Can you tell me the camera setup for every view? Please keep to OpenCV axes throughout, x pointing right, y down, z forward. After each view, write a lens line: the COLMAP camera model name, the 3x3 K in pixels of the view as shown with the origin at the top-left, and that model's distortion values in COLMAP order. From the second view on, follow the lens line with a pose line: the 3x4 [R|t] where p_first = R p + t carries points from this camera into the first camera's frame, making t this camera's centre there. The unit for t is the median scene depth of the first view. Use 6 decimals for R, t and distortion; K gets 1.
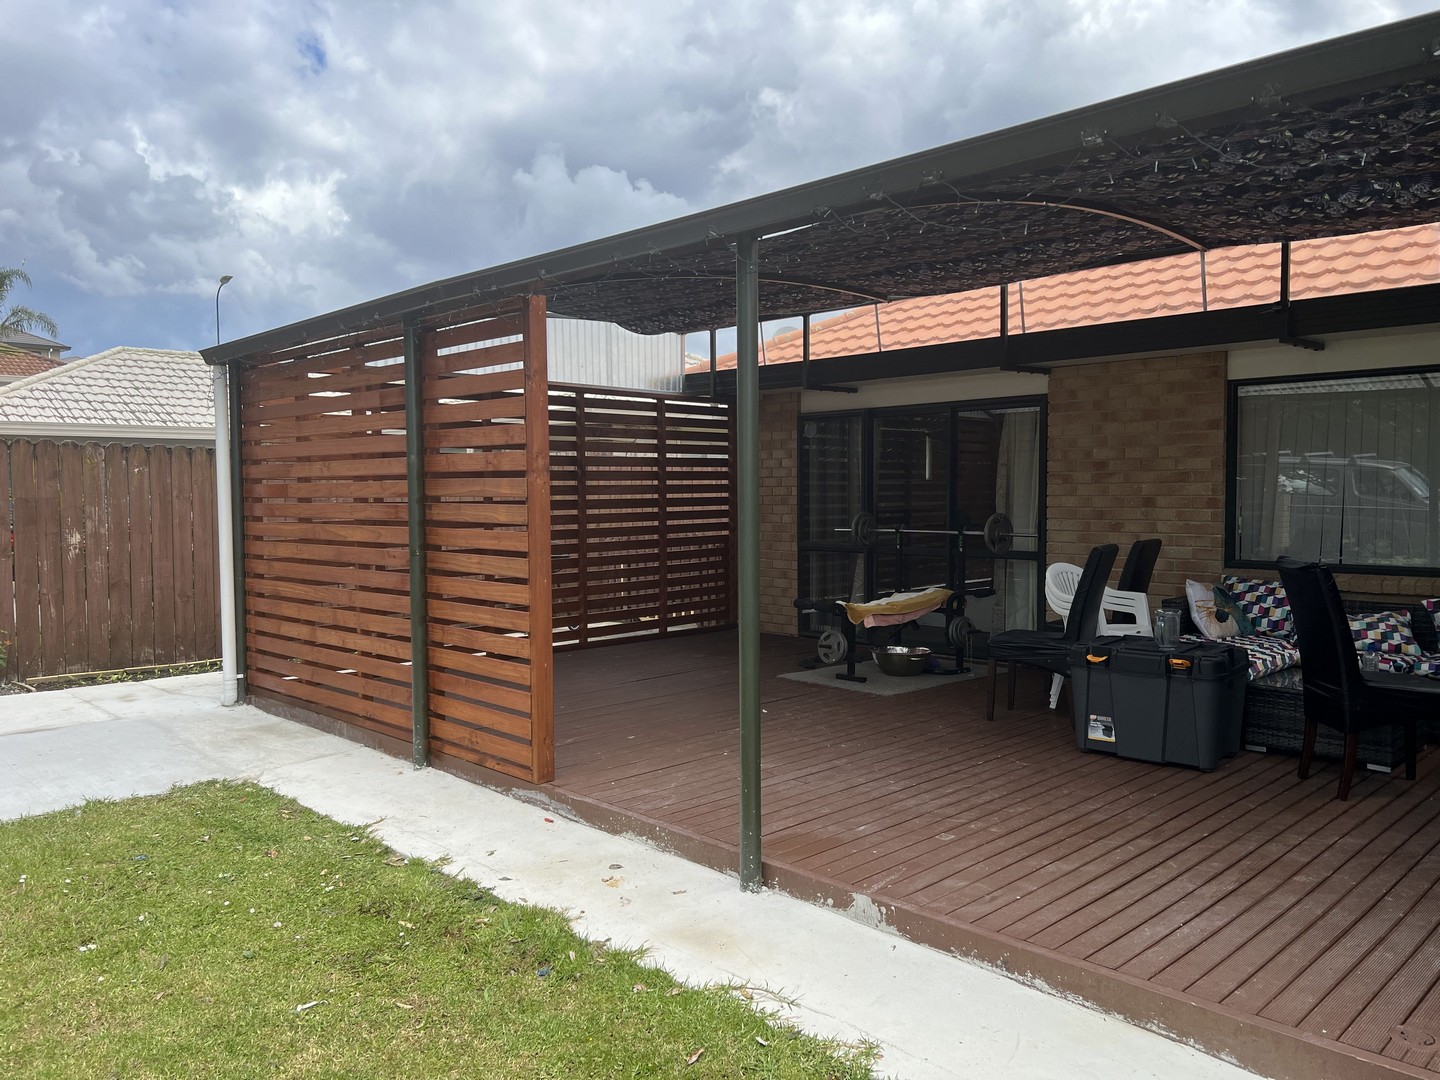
lens RADIAL K [[1101.8, 0, 720.0], [0, 1101.8, 540.0], [0, 0, 1]] dist [0.053511, -0.067404]
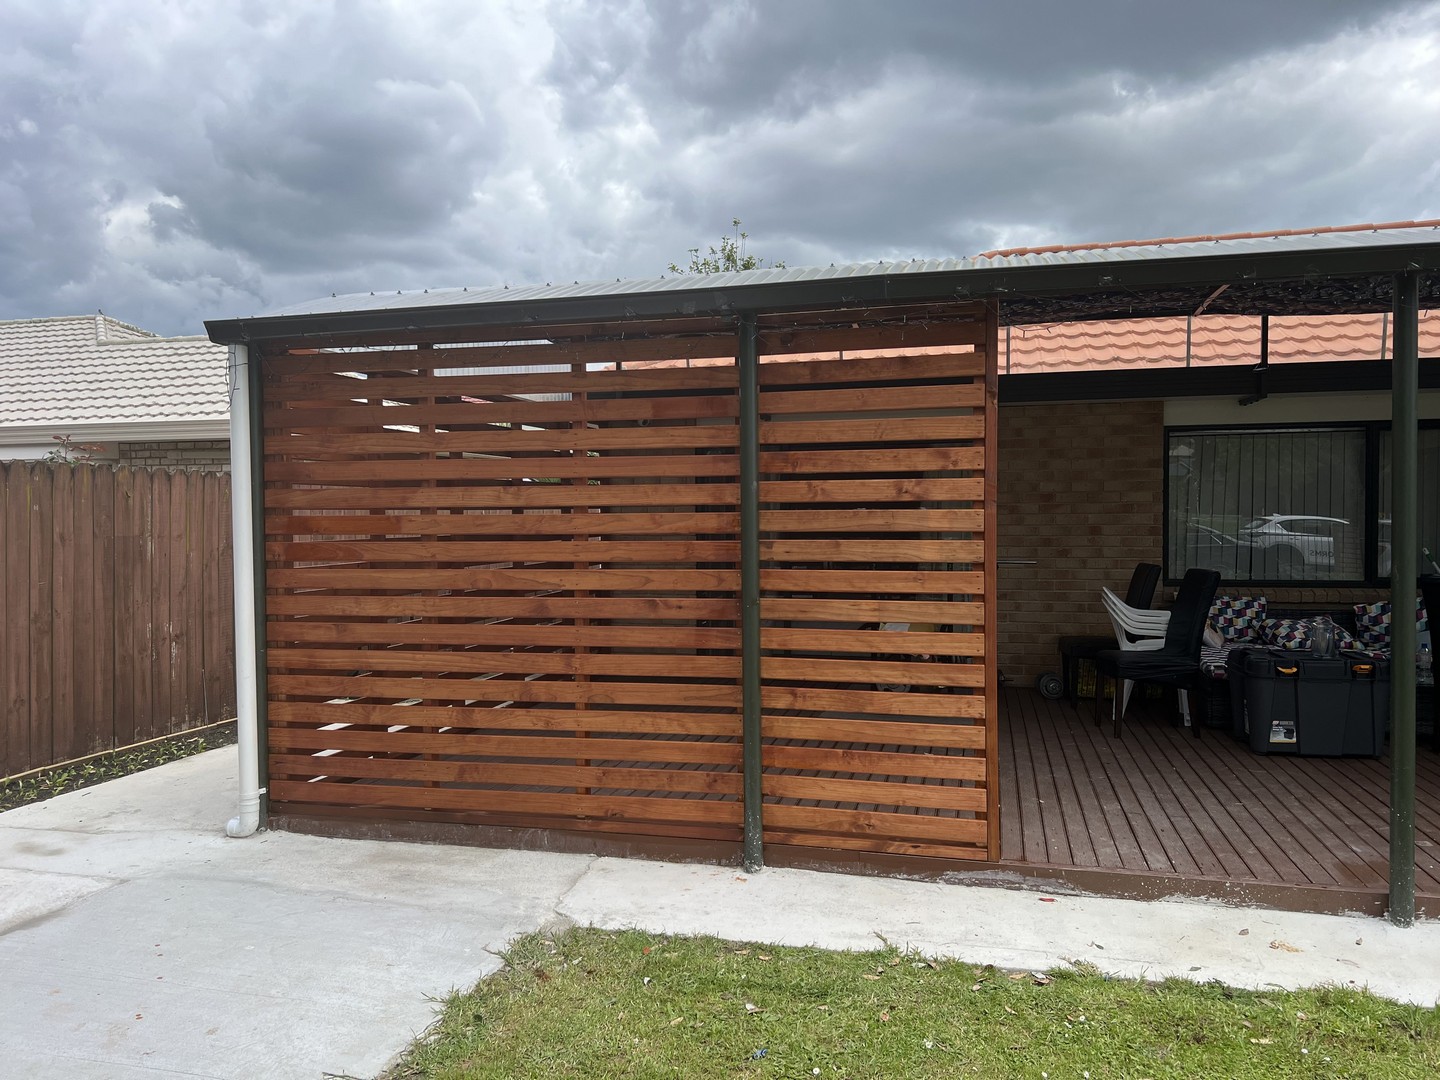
lens RADIAL K [[1101.8, 0, 720.0], [0, 1101.8, 540.0], [0, 0, 1]] dist [0.053511, -0.067404]
pose [[0.849142, -0.012771, 0.528010, -0.727738], [0.025637, 0.999526, -0.017053, -0.020331], [-0.527541, 0.028017, 0.849067, 0.331418]]
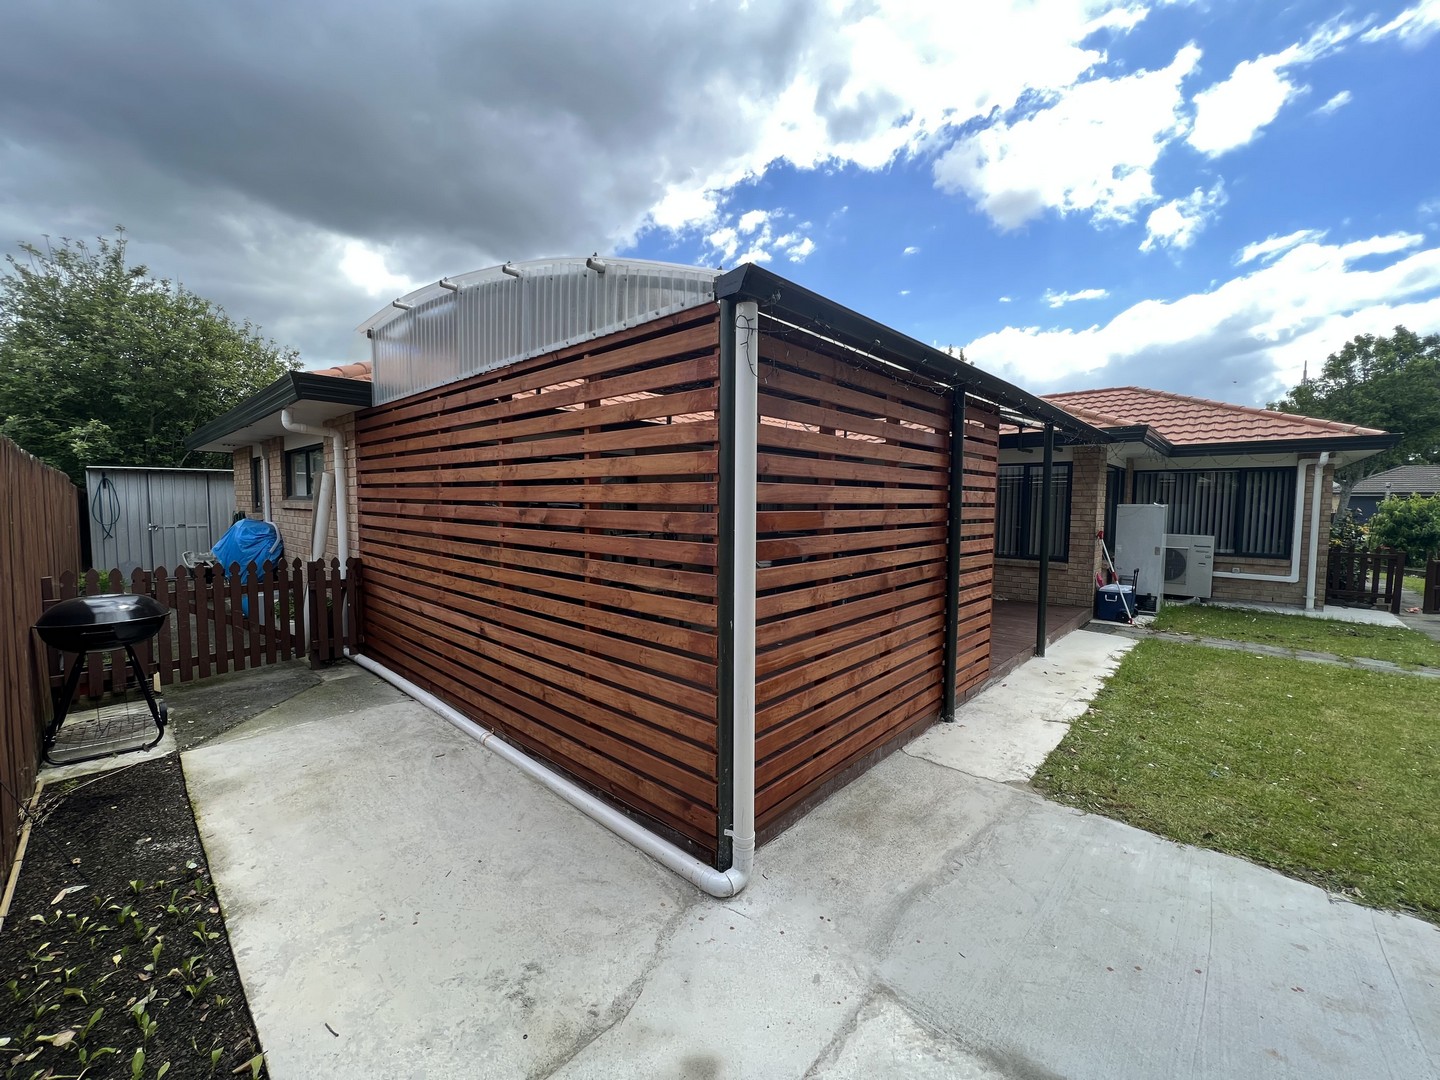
lens RADIAL K [[586.4, 0, 720.0], [0, 586.4, 540.0], [0, 0, 1]] dist [-0.000459, -0.000240]
pose [[-0.065704, -0.062370, 0.995888, -0.973322], [0.040696, 0.997047, 0.065128, -0.072584], [-0.997009, 0.044808, -0.062972, 1.341434]]
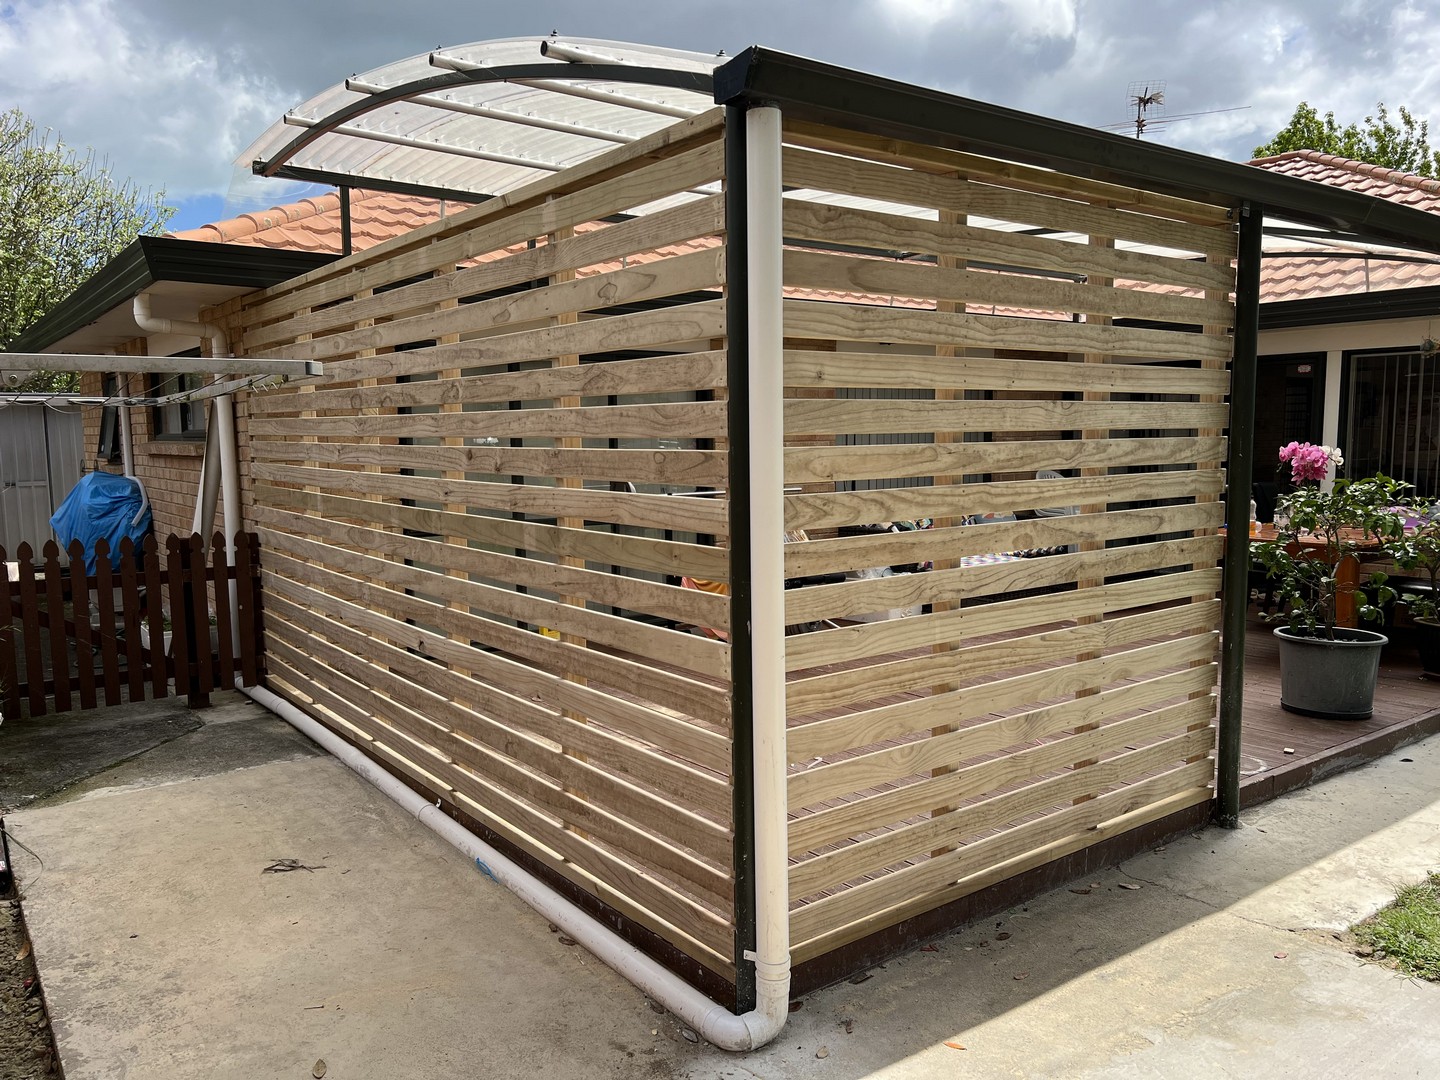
lens RADIAL K [[1101.8, 0, 720.0], [0, 1101.8, 540.0], [0, 0, 1]] dist [0.053511, -0.067404]
pose [[0.114602, -0.099304, 0.988436, -1.061168], [0.065052, 0.993606, 0.092282, -0.069817], [-0.991279, 0.053724, 0.120329, 1.246842]]
